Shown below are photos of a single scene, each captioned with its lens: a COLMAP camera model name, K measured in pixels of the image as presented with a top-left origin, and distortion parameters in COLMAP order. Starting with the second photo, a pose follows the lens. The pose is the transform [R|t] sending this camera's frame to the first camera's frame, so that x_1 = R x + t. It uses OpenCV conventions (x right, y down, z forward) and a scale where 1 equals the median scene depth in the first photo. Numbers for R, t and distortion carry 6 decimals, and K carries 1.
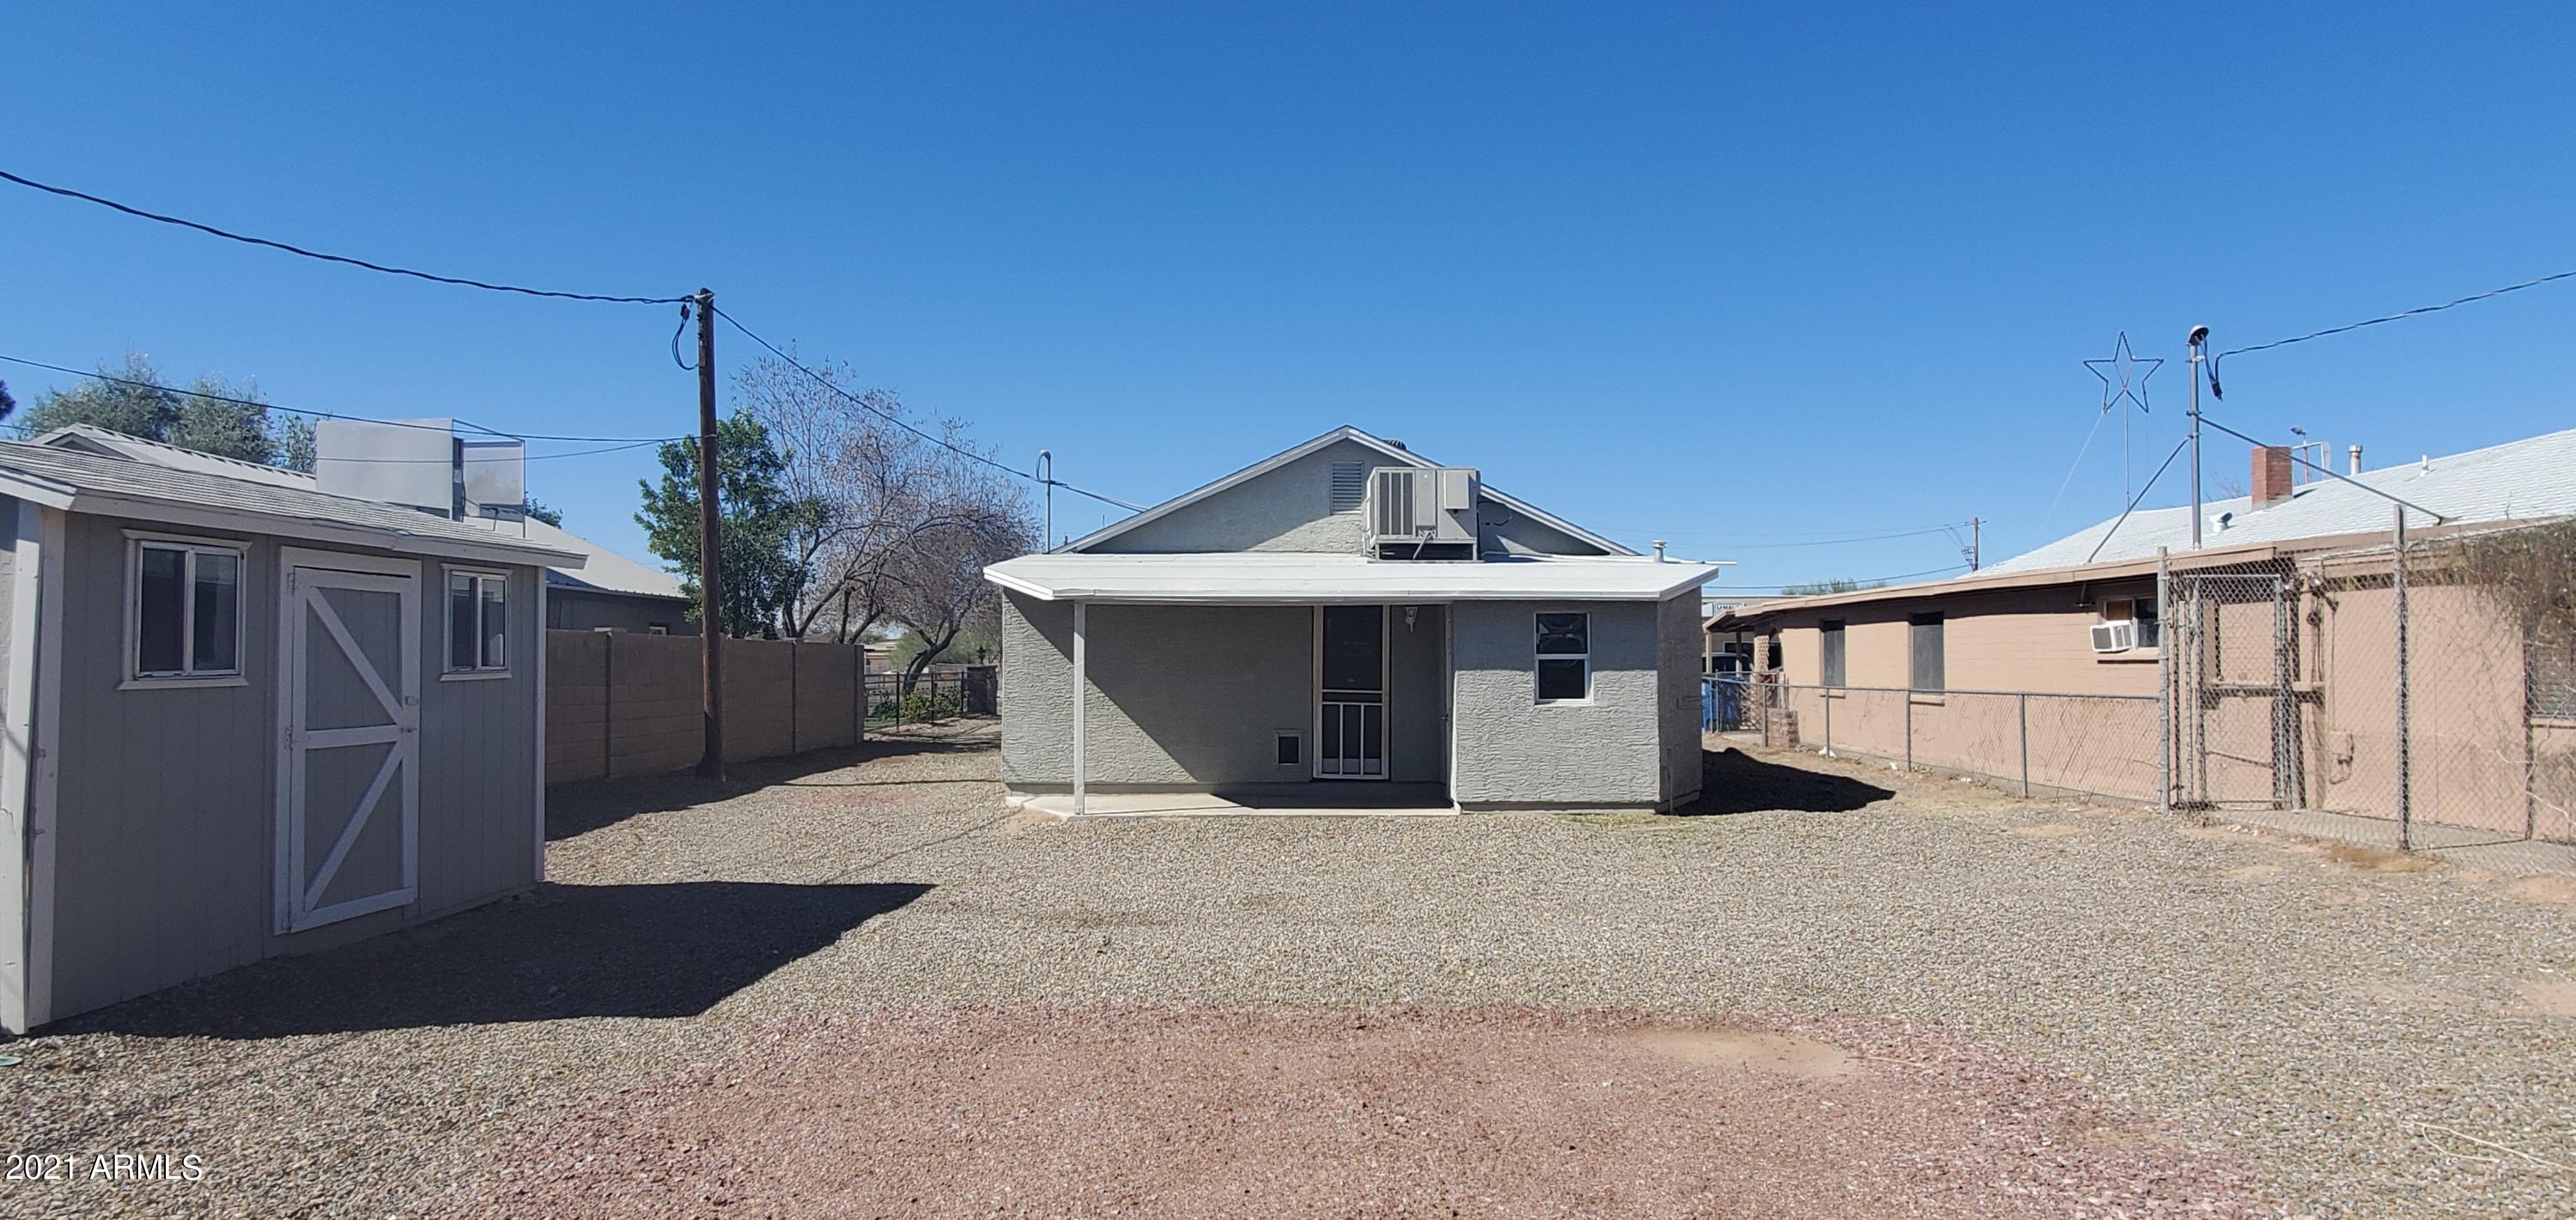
lens RADIAL K [[1438.8, 0, 1318.7], [0, 1438.8, 617.0], [0, 0, 1]] dist [-0.001261, 0.000716]
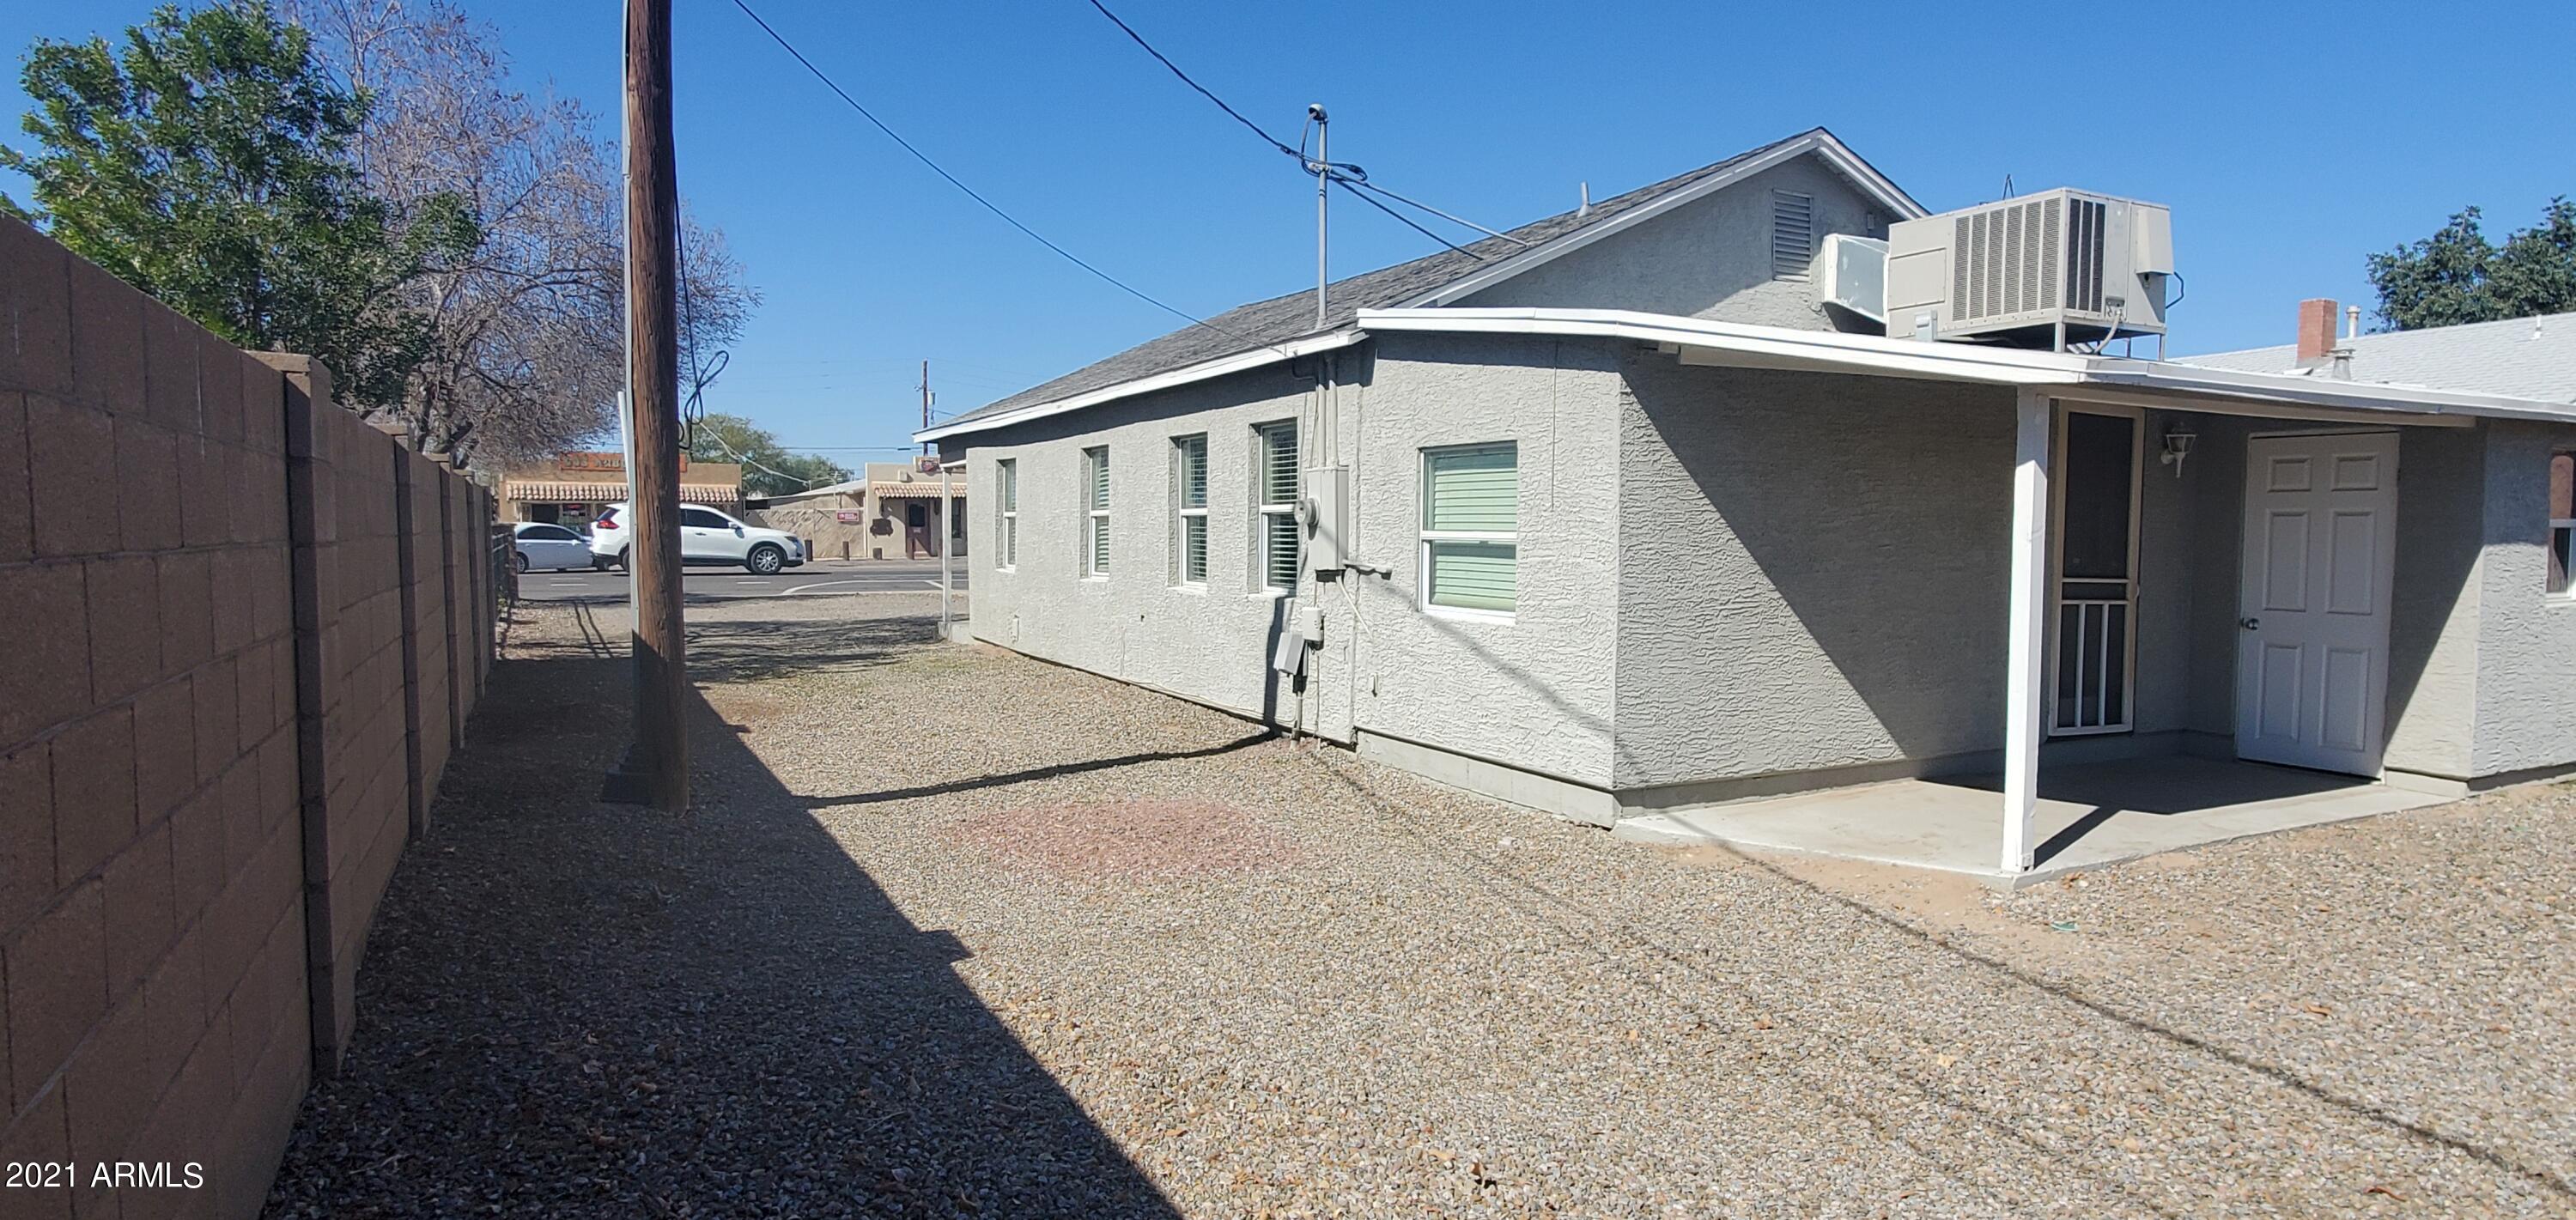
lens RADIAL K [[1438.8, 0, 1318.7], [0, 1438.8, 617.0], [0, 0, 1]] dist [-0.001261, 0.000716]
pose [[0.886101, -0.024857, 0.462826, -0.513091], [-0.020902, 0.995402, 0.093479, 0.019293], [-0.463021, -0.092506, 0.881507, 0.643218]]
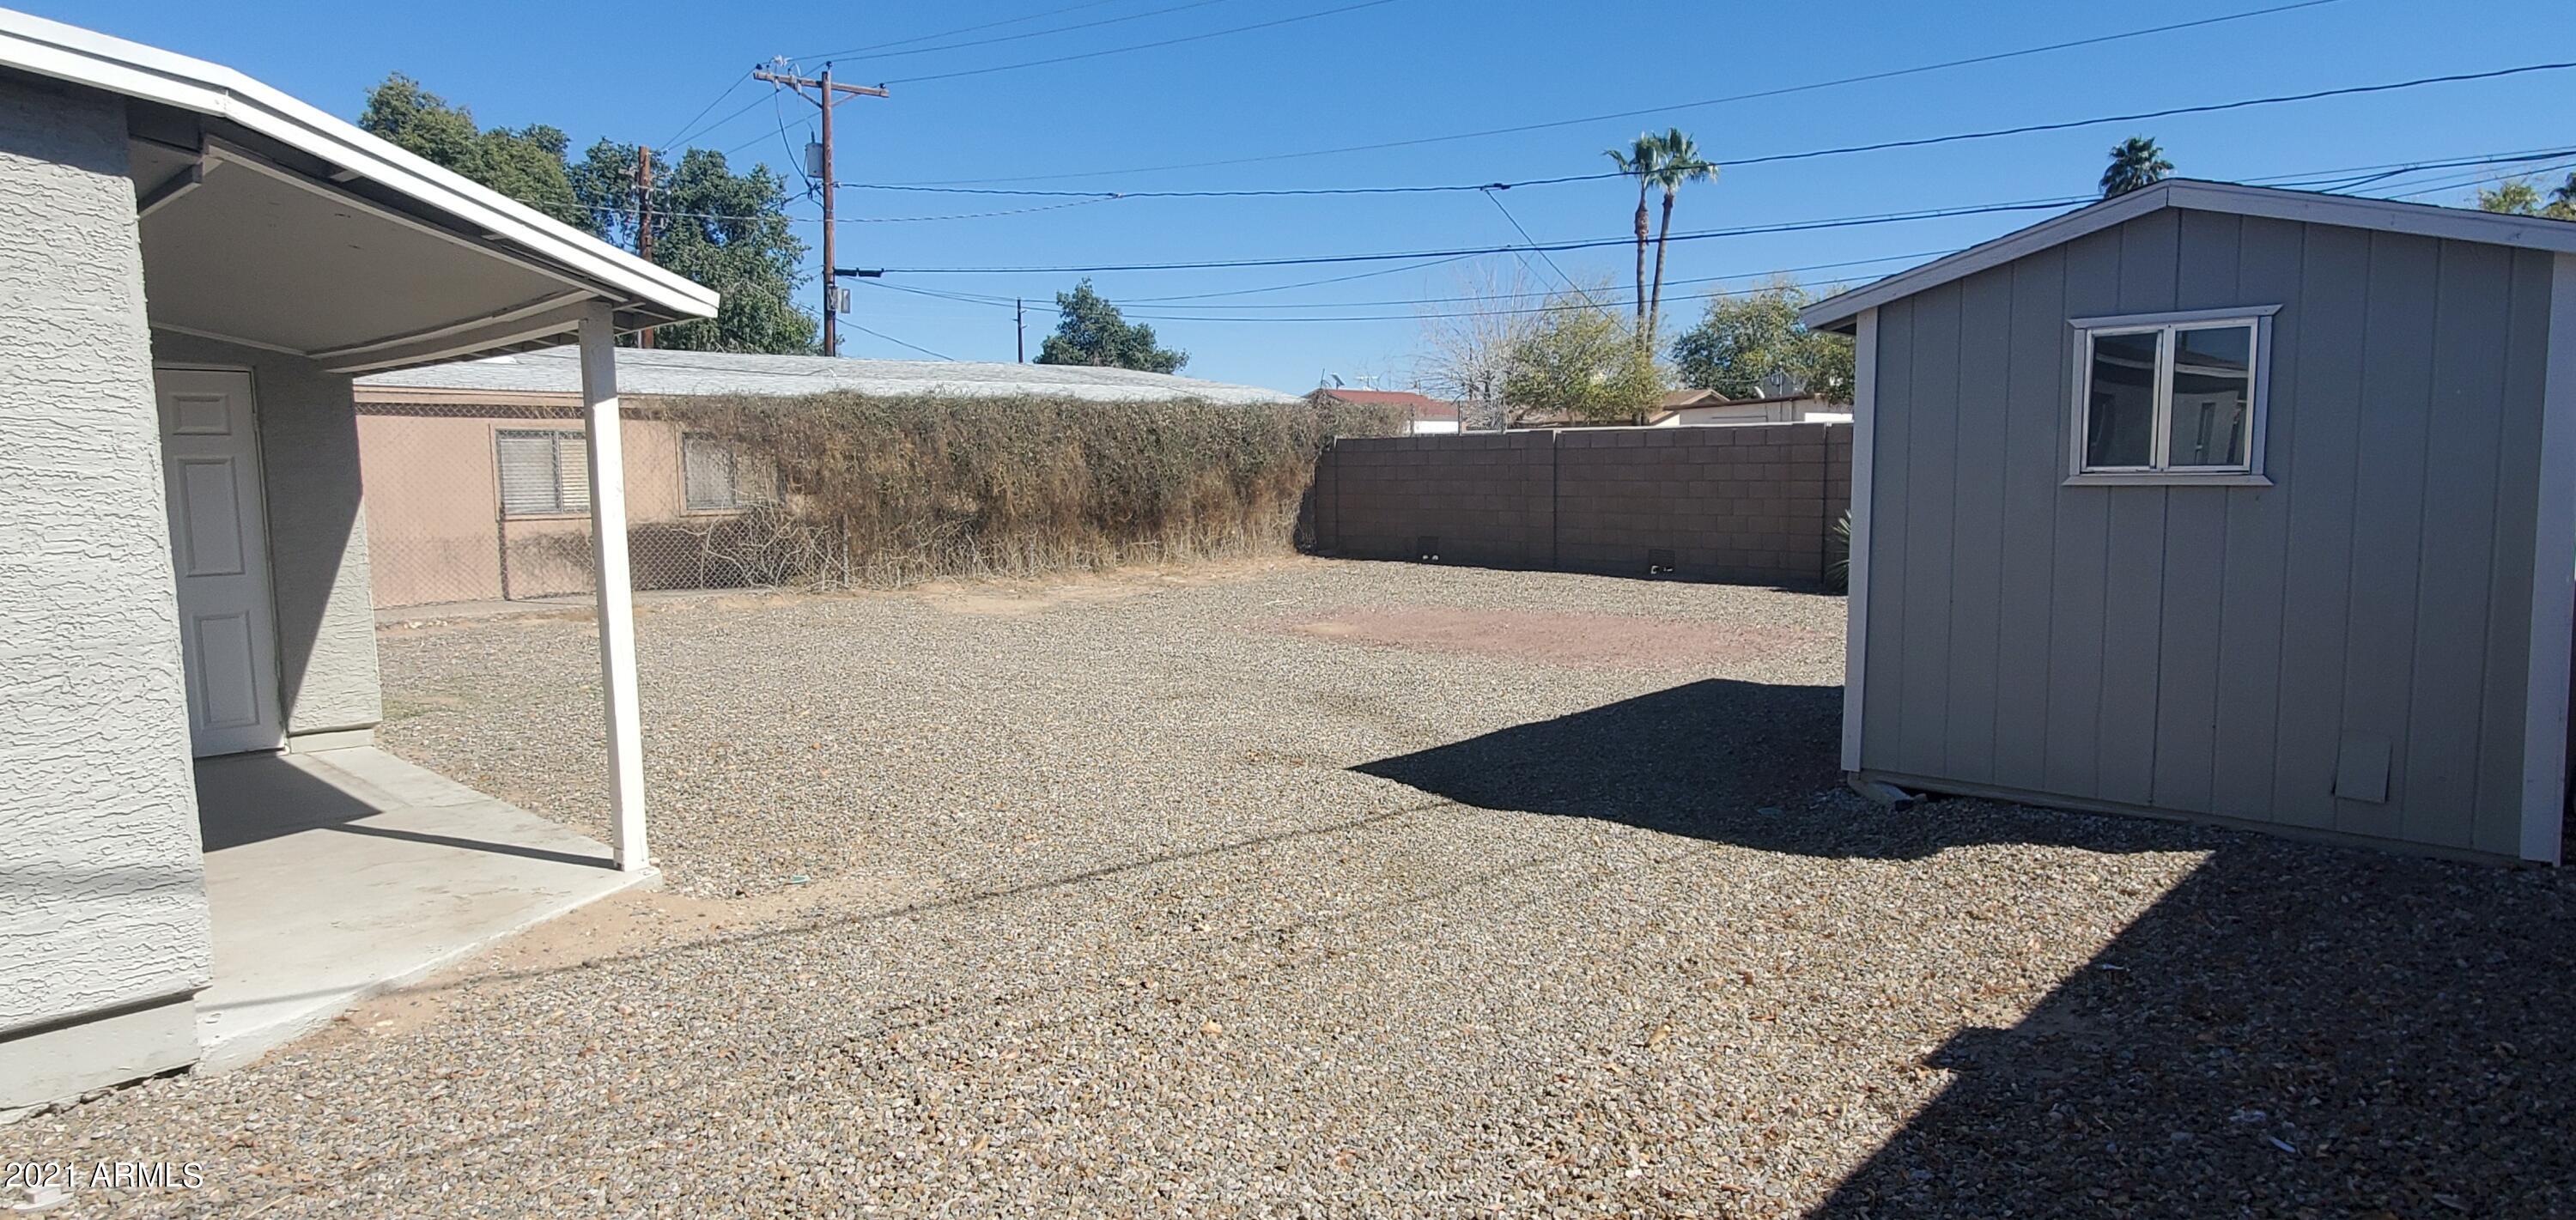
lens RADIAL K [[1438.8, 0, 1318.7], [0, 1438.8, 617.0], [0, 0, 1]] dist [-0.001261, 0.000716]
pose [[-0.723012, -0.061351, 0.688106, -0.513581], [-0.007190, 0.996663, 0.081307, 0.033913], [-0.690798, 0.053839, -0.721040, 1.060411]]
